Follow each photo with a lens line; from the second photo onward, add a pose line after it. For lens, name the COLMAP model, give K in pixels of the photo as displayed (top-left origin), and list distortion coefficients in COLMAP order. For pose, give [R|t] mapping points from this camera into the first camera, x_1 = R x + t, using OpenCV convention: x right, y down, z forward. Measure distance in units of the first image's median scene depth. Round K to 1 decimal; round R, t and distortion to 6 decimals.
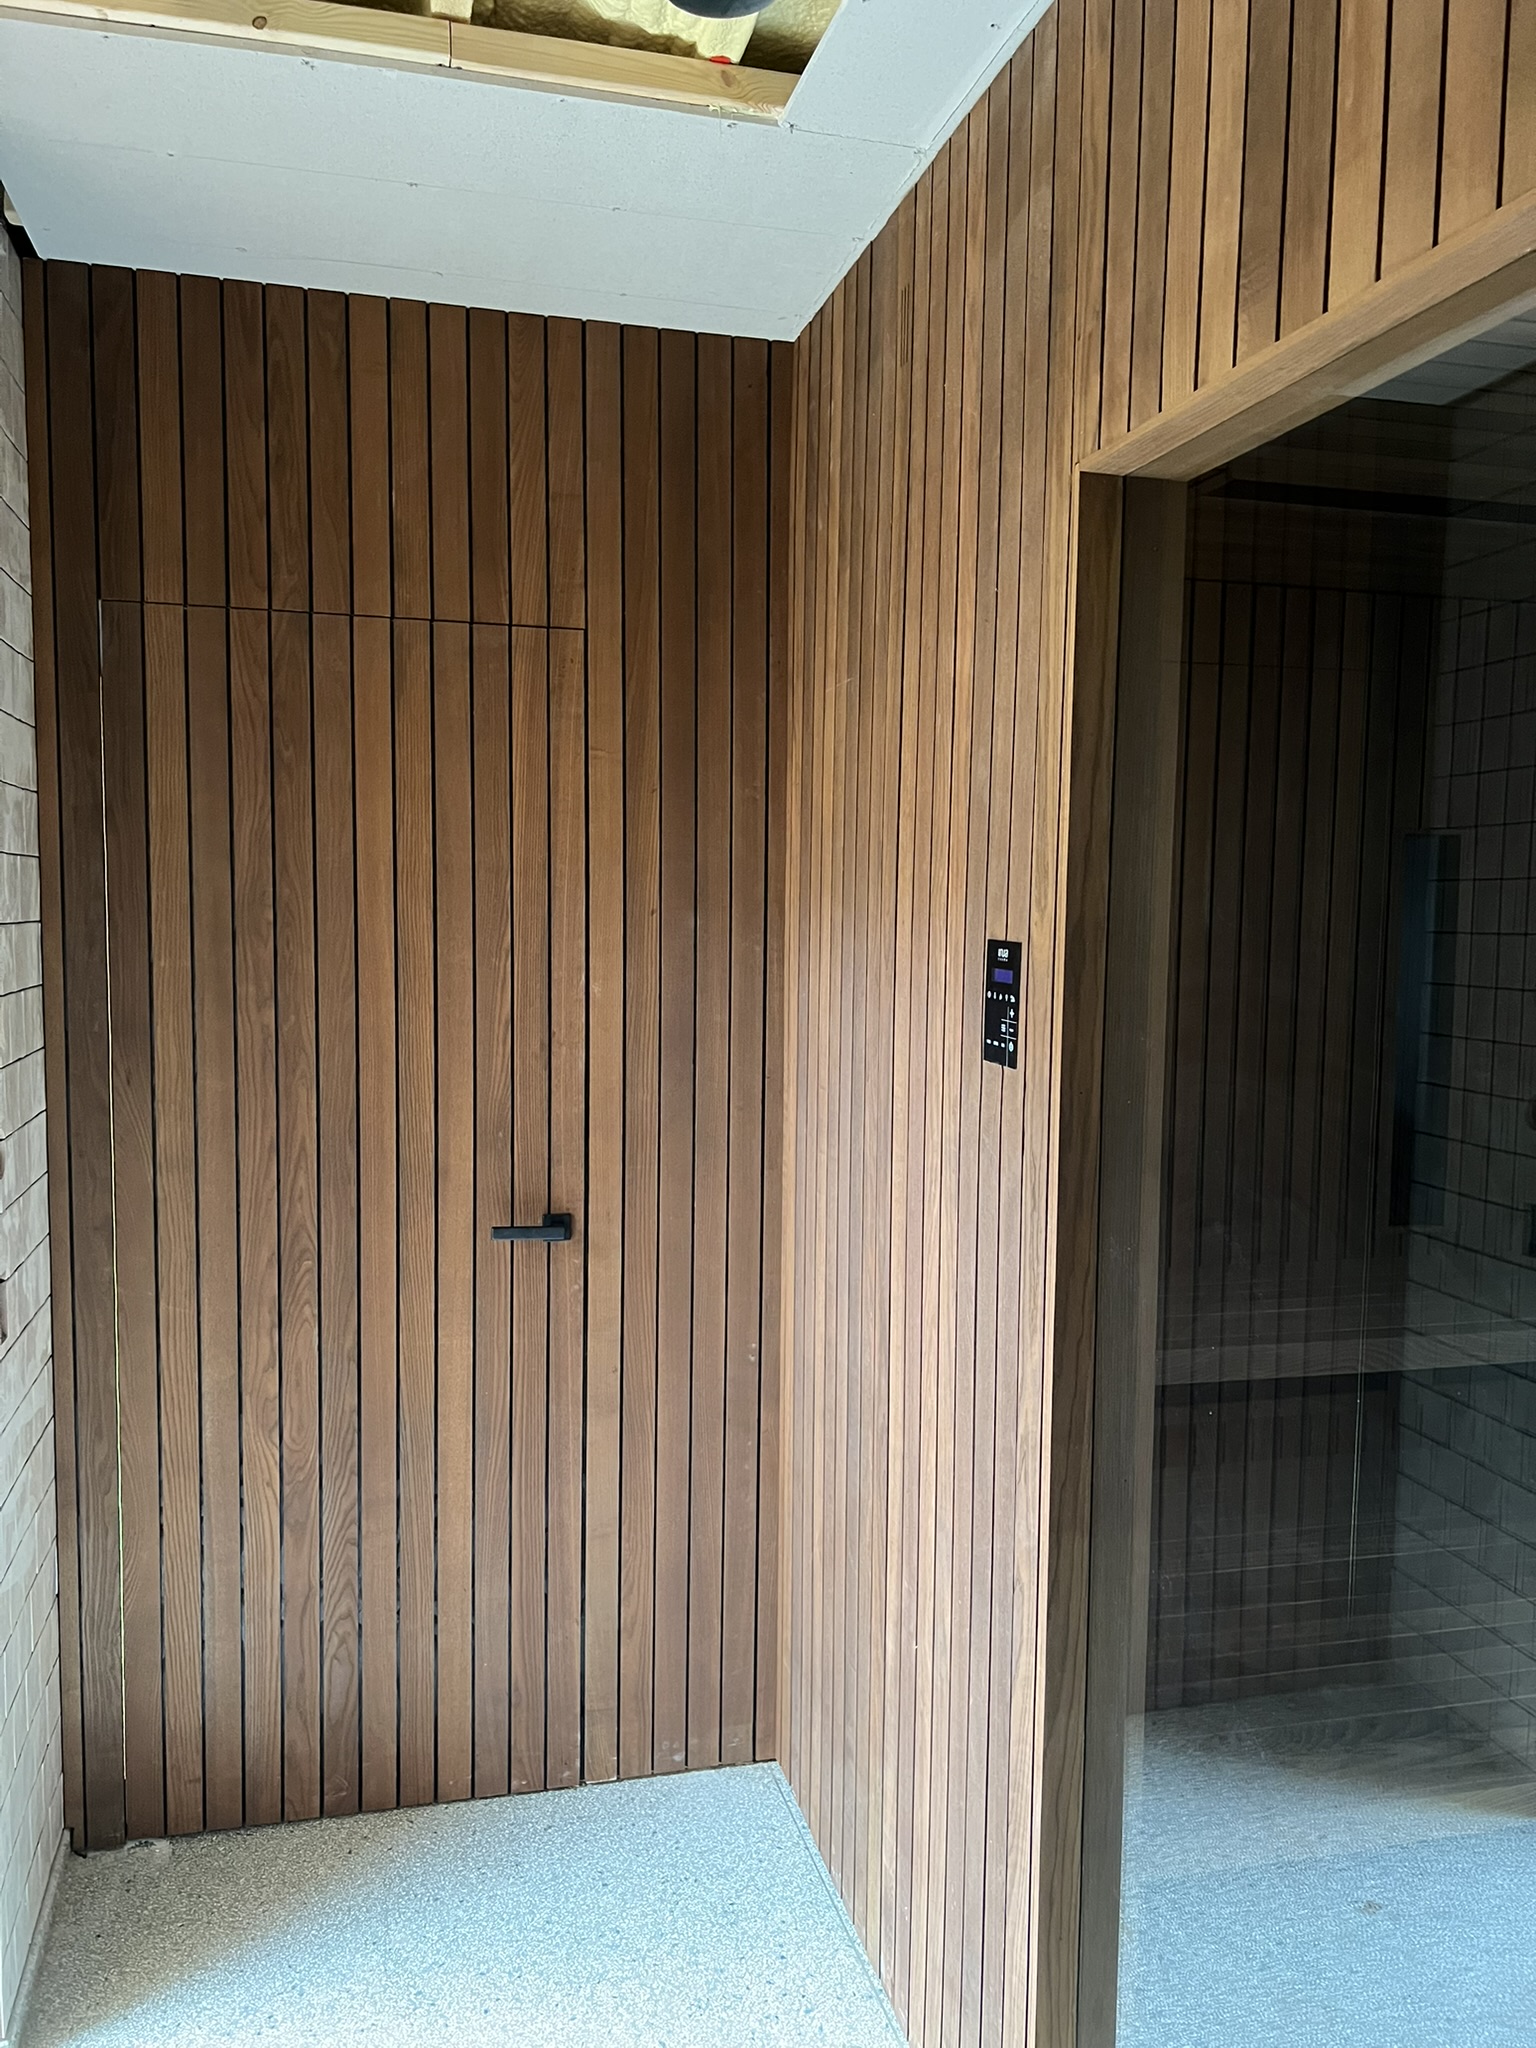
lens RADIAL K [[1561.4, 0, 753.2], [0, 1561.4, 1040.2], [0, 0, 1]] dist [0.041417, -0.041454]
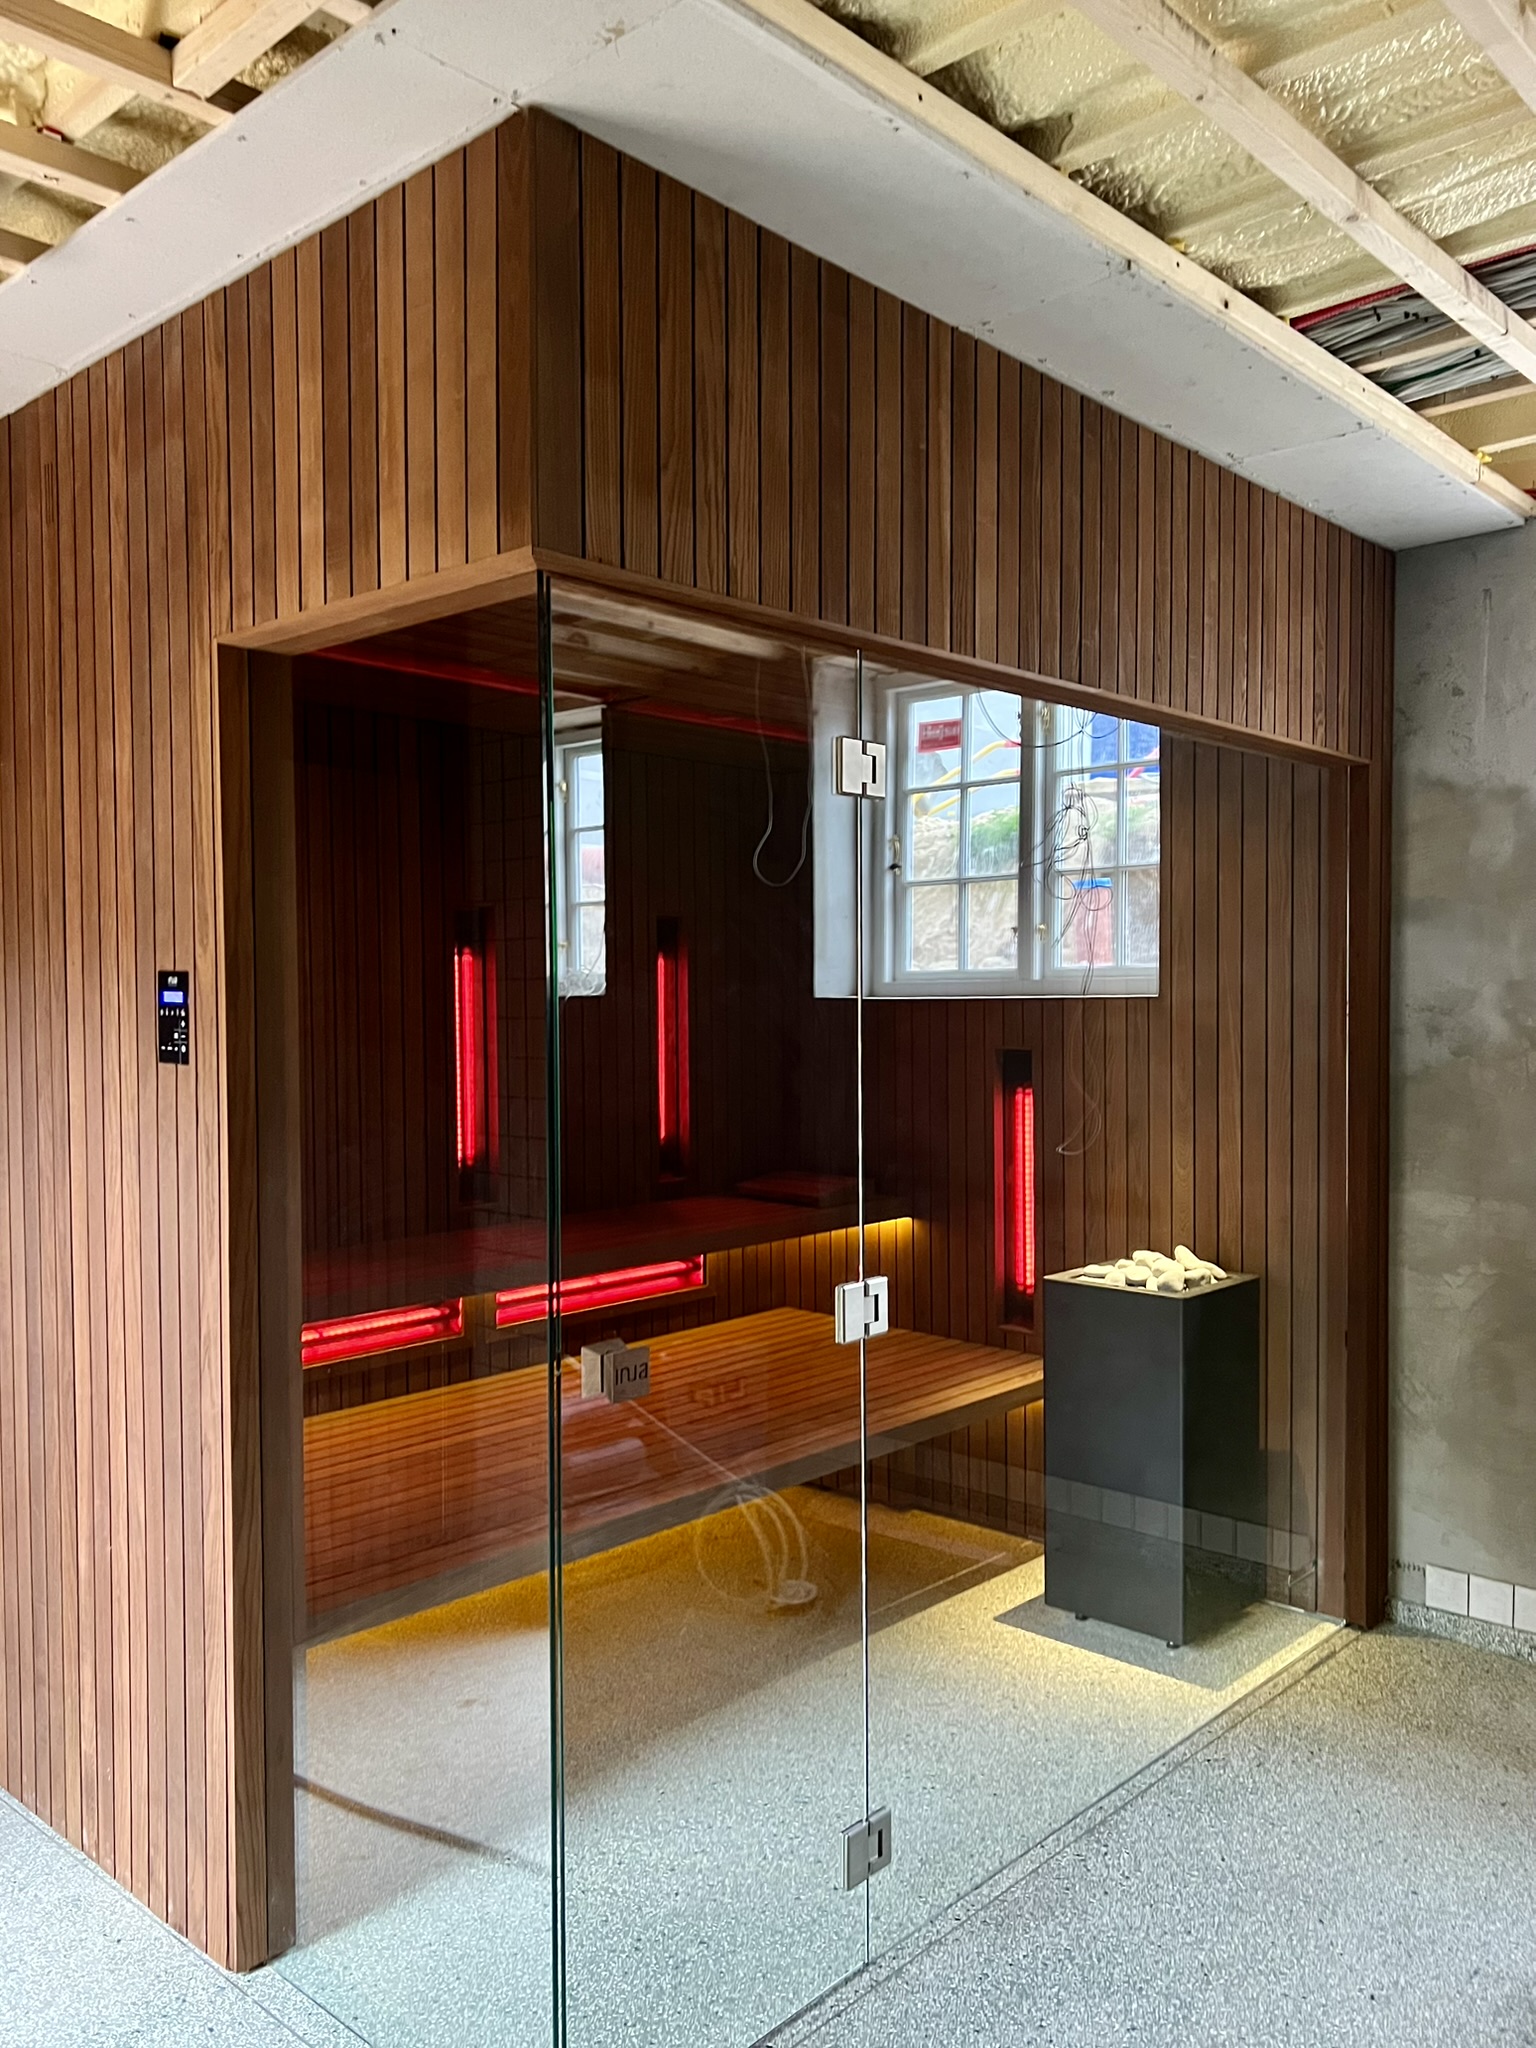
lens RADIAL K [[1561.4, 0, 769.0], [0, 1561.4, 1038.6], [0, 0, 1]] dist [0.041417, -0.041454]
pose [[0.835741, -0.034551, 0.548036, -0.154822], [0.062107, 0.997562, -0.031820, 0.069574], [-0.545600, 0.060630, 0.835849, -0.413869]]
